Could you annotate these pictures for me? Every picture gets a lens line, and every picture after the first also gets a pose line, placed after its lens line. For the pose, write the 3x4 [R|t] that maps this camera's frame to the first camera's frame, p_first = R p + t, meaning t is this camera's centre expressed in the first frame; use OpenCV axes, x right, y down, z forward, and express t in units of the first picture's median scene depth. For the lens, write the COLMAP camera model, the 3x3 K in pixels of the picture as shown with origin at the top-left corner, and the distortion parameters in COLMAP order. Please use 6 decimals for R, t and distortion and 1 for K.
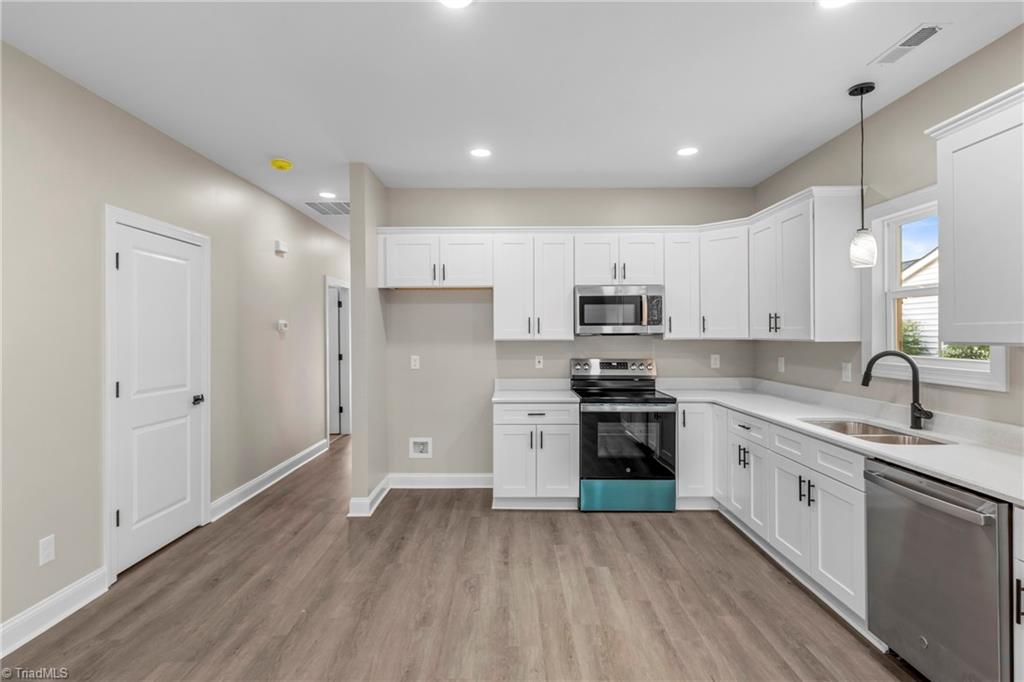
lens RADIAL K [[506.9, 0, 511.0], [0, 506.9, 333.6], [0, 0, 1]] dist [0.000617, -0.000164]
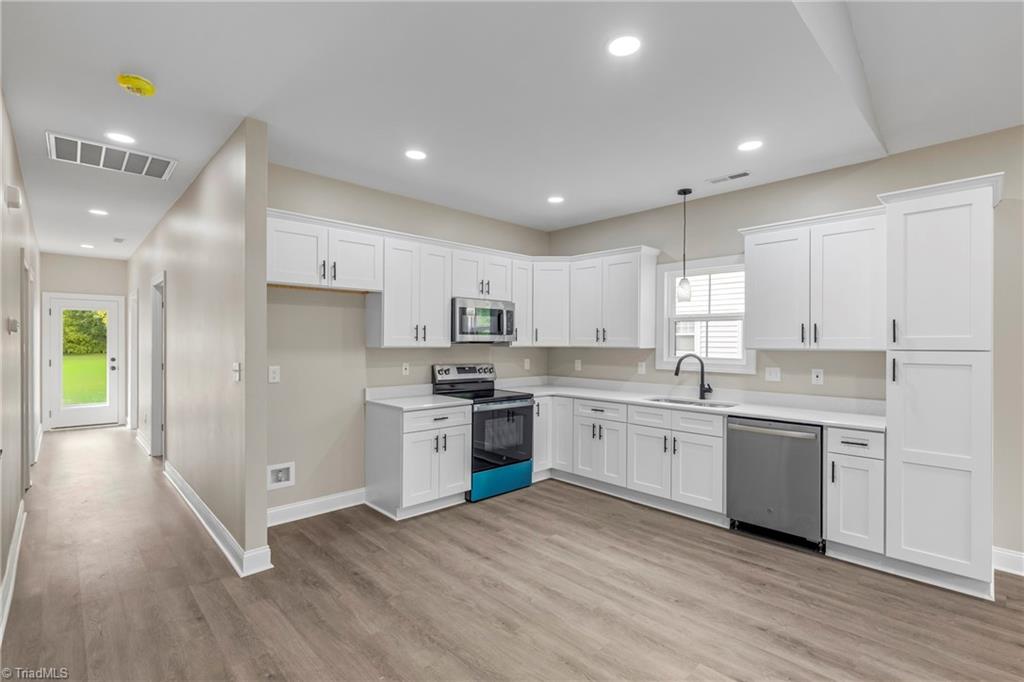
lens RADIAL K [[468.9, 0, 511.0], [0, 468.9, 345.3], [0, 0, 1]] dist [0.000425, 0.000037]
pose [[0.723466, 0.002766, 0.690354, -0.507241], [-0.008578, 0.999951, 0.004984, 0.002430], [-0.690306, -0.009528, 0.723455, 0.203515]]
